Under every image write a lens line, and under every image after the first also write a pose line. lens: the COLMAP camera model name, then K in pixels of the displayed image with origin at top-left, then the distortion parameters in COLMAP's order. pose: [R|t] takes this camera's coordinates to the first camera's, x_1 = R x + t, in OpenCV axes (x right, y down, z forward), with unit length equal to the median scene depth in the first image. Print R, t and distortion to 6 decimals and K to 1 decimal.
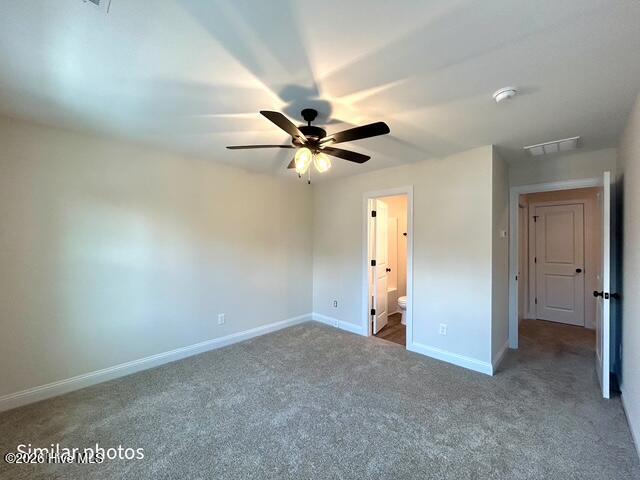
lens RADIAL K [[258.2, 0, 323.5], [0, 258.2, 241.4], [0, 0, 1]] dist [-0.001166, 0.001180]
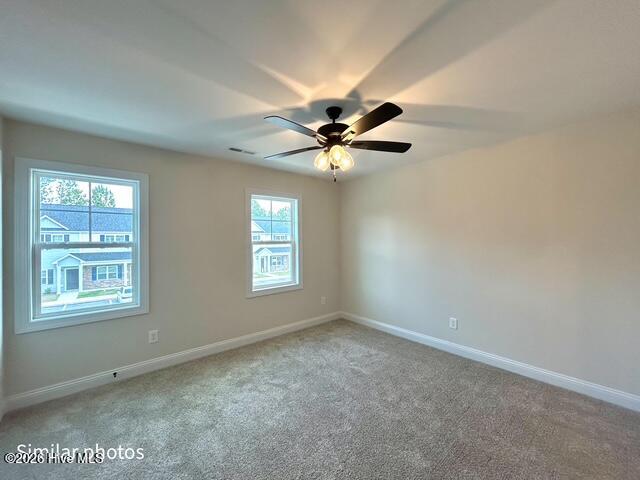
lens RADIAL K [[258.2, 0, 316.3], [0, 258.2, 238.9], [0, 0, 1]] dist [-0.001166, 0.001180]
pose [[-0.109161, -0.013703, -0.993930, 0.746316], [0.002388, 0.999898, -0.014048, 0.018013], [0.994021, -0.003907, -0.109117, 0.807890]]
